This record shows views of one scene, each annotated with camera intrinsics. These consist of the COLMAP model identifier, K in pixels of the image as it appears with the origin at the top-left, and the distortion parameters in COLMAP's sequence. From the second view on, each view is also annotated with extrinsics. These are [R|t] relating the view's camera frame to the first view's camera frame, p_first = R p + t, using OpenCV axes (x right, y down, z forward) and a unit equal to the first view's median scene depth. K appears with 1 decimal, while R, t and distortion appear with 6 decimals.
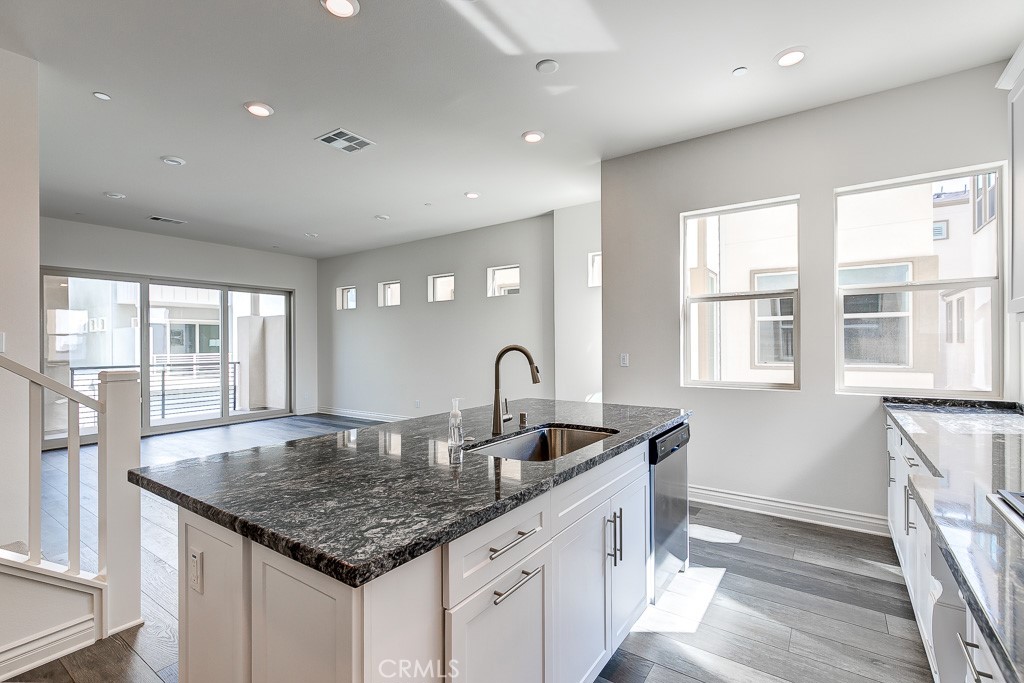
lens RADIAL K [[466.4, 0, 511.0], [0, 466.4, 344.4], [0, 0, 1]] dist [0.010285, -0.002893]
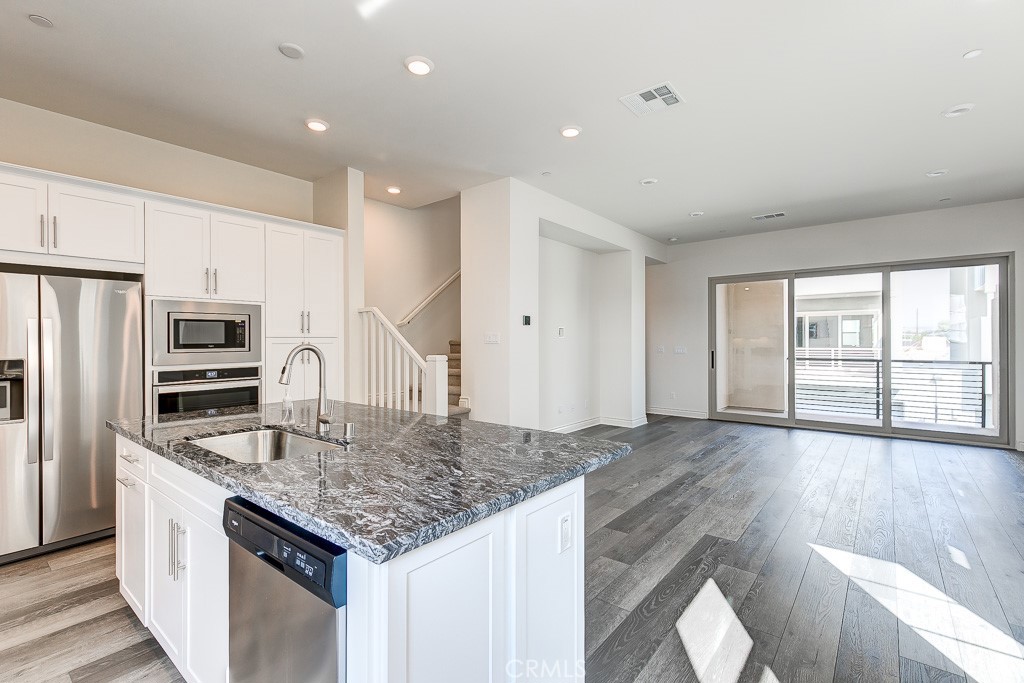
lens RADIAL K [[466.4, 0, 504.8], [0, 466.4, 338.4], [0, 0, 1]] dist [0.010285, -0.002893]
pose [[-0.075506, 0.007014, -0.997121, 0.235800], [0.000578, 0.999975, 0.006990, -0.005141], [0.997145, -0.000048, -0.075508, 0.362874]]
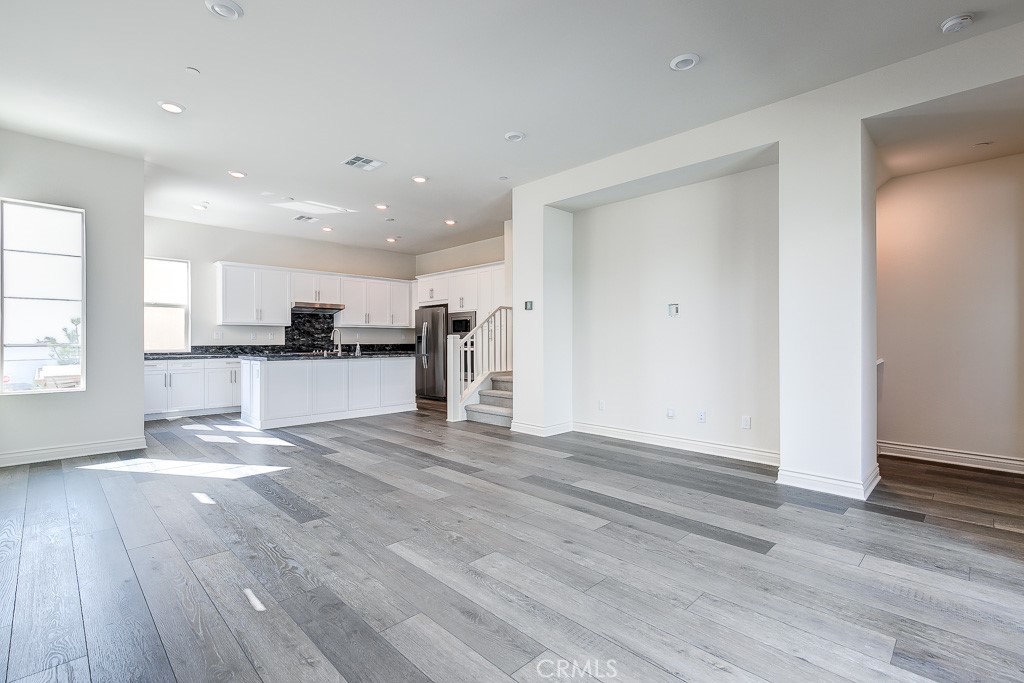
lens RADIAL K [[466.4, 0, 503.8], [0, 466.4, 336.9], [0, 0, 1]] dist [0.010285, -0.002893]
pose [[-0.983419, 0.011610, 0.180976, -0.437542], [0.010188, 0.999910, -0.008787, 0.025830], [-0.181062, -0.006797, -0.983448, 0.999434]]
